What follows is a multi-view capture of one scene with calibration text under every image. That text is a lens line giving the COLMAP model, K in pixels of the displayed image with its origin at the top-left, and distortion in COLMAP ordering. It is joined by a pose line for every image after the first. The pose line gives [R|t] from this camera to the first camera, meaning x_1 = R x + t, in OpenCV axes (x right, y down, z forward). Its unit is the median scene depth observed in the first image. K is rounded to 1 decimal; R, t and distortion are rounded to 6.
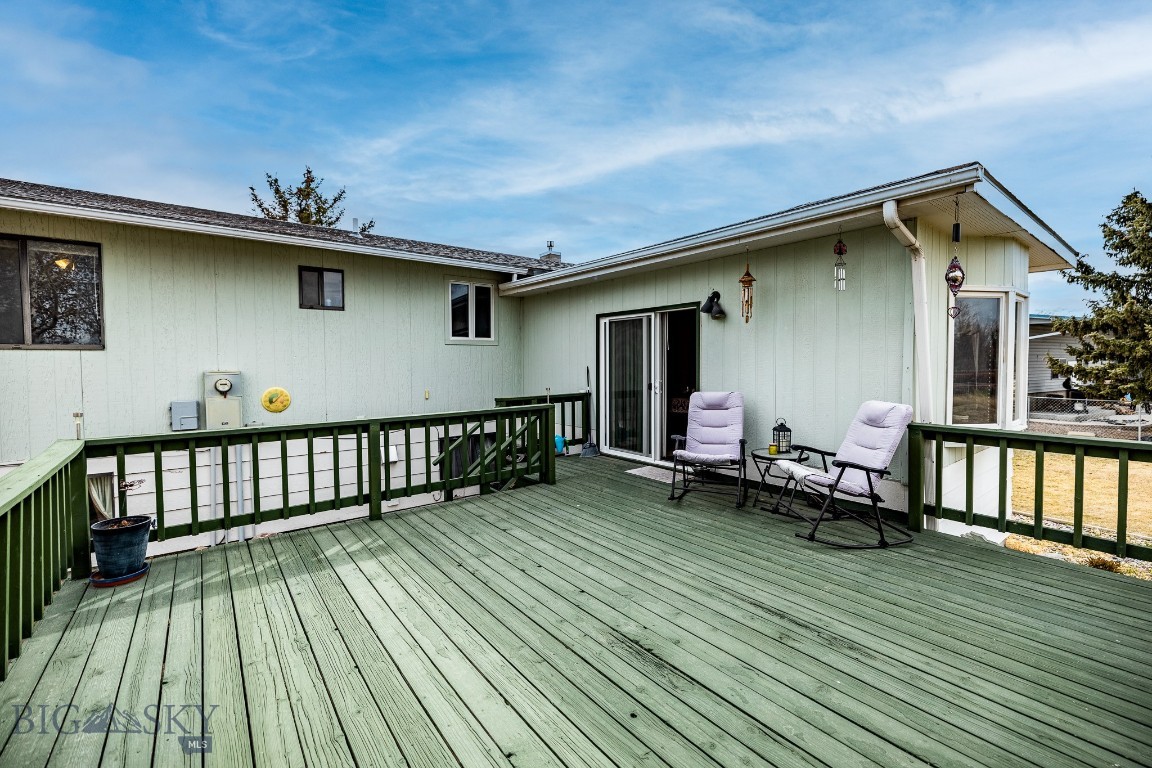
lens RADIAL K [[480.4, 0, 572.3], [0, 480.4, 378.5], [0, 0, 1]] dist [-0.000277, -0.000078]
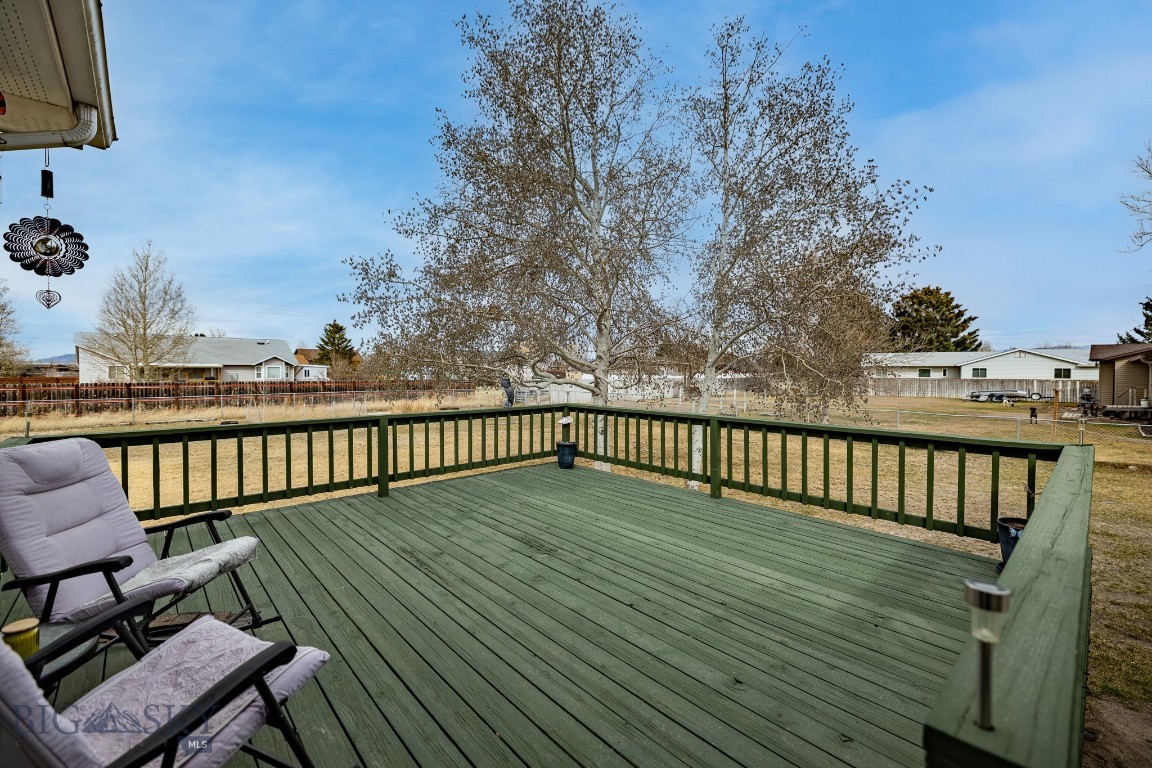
lens RADIAL K [[480.4, 0, 572.3], [0, 480.4, 378.5], [0, 0, 1]] dist [-0.000277, -0.000078]
pose [[-0.997316, 0.002697, -0.073163, 0.105405], [-0.001152, 0.998619, 0.052525, -0.065146], [0.073204, 0.052468, -0.995936, 1.933531]]
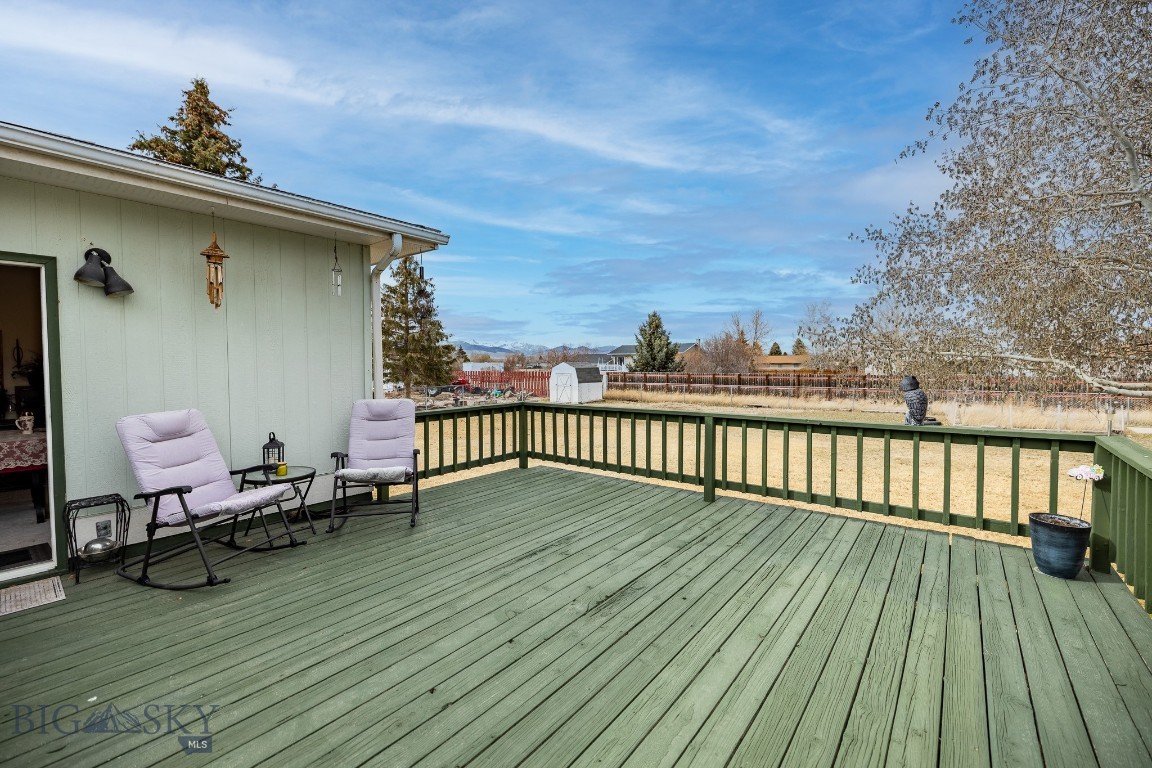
lens RADIAL K [[480.4, 0, 572.3], [0, 480.4, 378.5], [0, 0, 1]] dist [-0.000277, -0.000078]
pose [[-0.231447, -0.023080, 0.972574, -0.744078], [0.040799, 0.998609, 0.033407, -0.026945], [-0.971992, 0.047412, -0.230183, 0.999912]]
